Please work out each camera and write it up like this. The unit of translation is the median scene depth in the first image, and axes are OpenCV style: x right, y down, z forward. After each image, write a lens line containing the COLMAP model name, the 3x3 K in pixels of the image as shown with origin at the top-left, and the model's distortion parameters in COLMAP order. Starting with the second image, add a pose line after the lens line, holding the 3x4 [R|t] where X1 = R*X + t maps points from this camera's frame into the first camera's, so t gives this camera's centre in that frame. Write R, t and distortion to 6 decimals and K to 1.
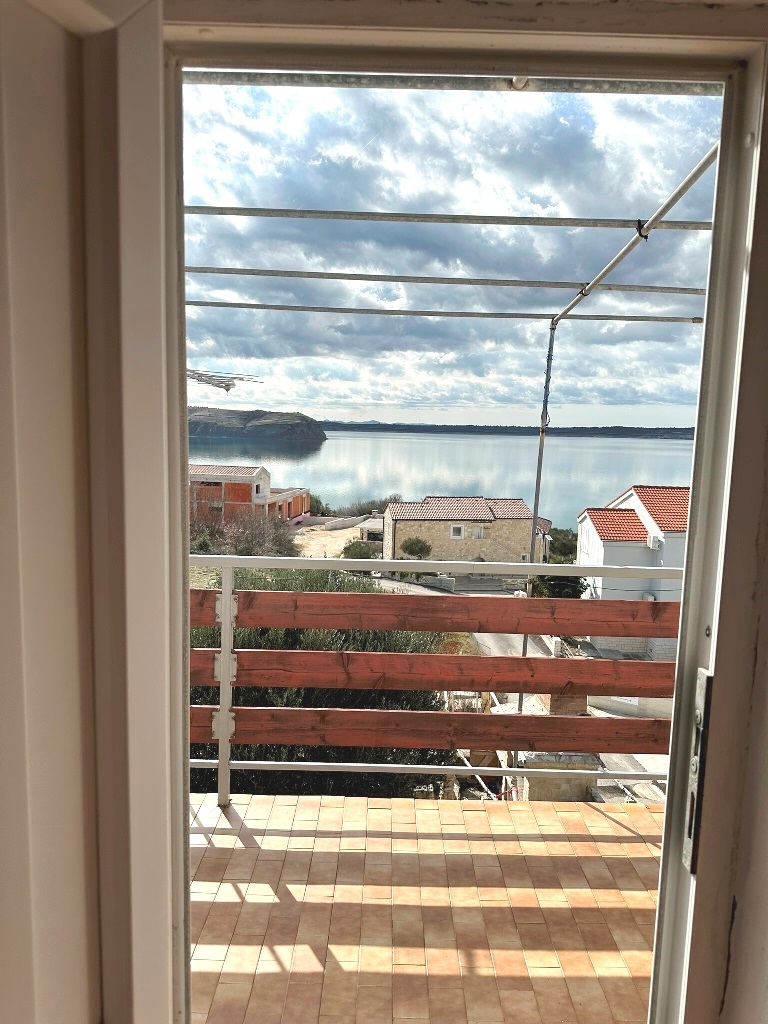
lens RADIAL K [[718.2, 0, 376.7], [0, 718.2, 511.4], [0, 0, 1]] dist [0.063772, -0.079708]
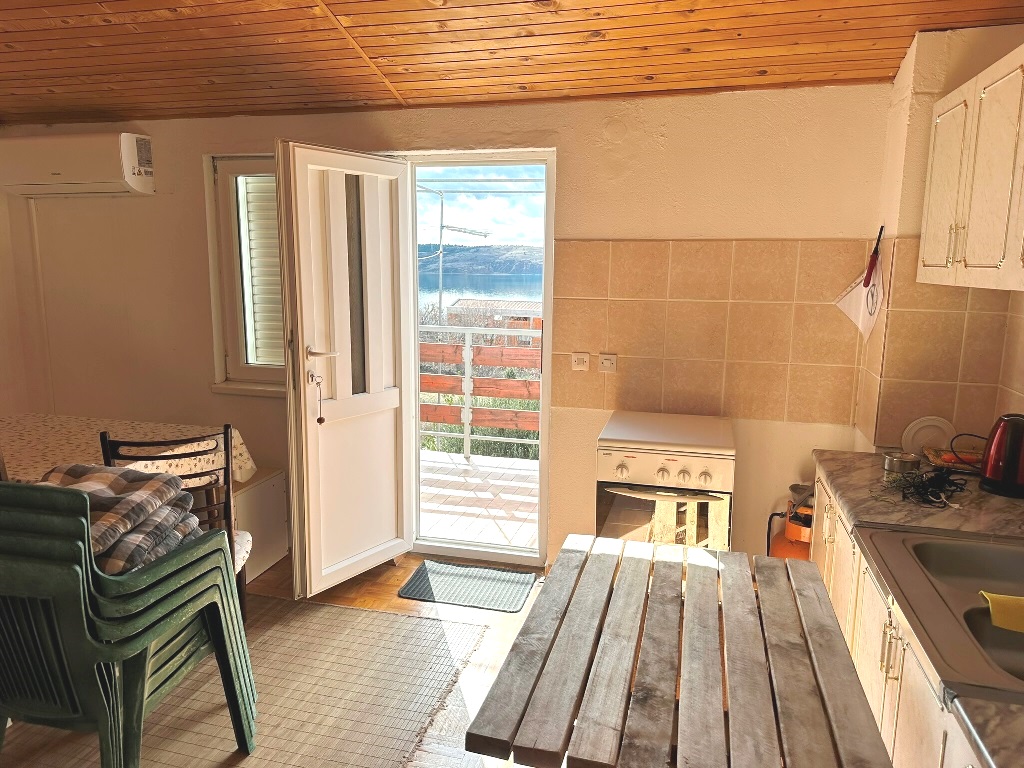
lens RADIAL K [[718.2, 0, 511.0], [0, 718.2, 383.0], [0, 0, 1]] dist [0.063772, -0.079708]
pose [[0.970246, 0.031949, -0.240002, 0.361125], [-0.020561, 0.998547, 0.049804, 0.108115], [0.241245, -0.043388, 0.969494, -0.828351]]
